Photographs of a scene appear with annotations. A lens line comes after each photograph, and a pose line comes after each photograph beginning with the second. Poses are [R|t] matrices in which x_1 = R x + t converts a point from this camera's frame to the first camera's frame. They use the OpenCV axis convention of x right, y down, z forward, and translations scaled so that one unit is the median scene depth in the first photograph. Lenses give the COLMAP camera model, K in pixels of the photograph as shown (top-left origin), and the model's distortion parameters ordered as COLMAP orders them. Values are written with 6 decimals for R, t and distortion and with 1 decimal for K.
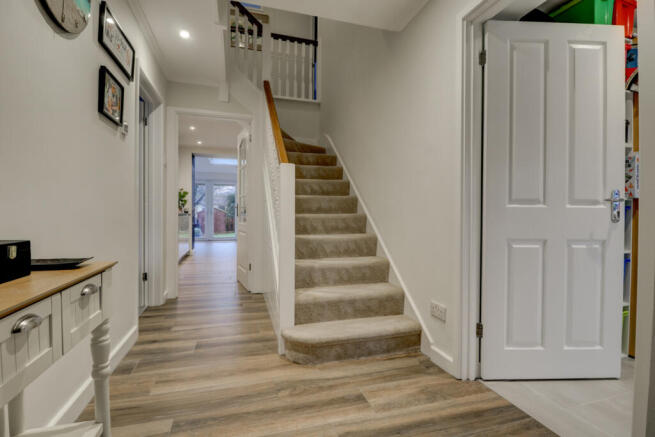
lens RADIAL K [[308.7, 0, 328.4], [0, 308.7, 216.0], [0, 0, 1]] dist [-0.003027, -0.005979]
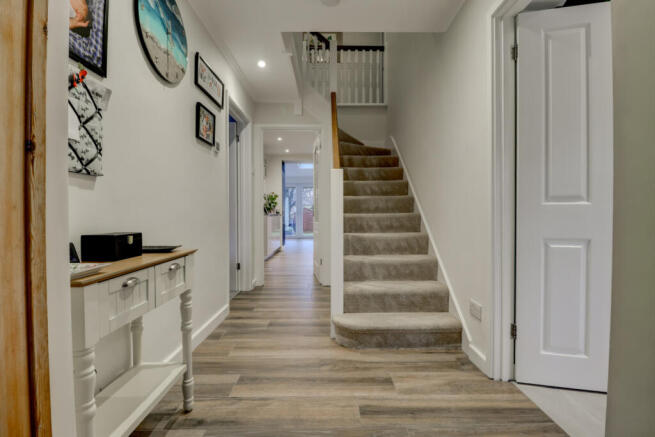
lens RADIAL K [[308.7, 0, 326.1], [0, 308.7, 216.3], [0, 0, 1]] dist [-0.003027, -0.005979]
pose [[0.952738, -0.005046, -0.303751, 0.188896], [0.005479, 0.999985, 0.000572, 0.001780], [0.303744, -0.002209, 0.952751, -0.093256]]
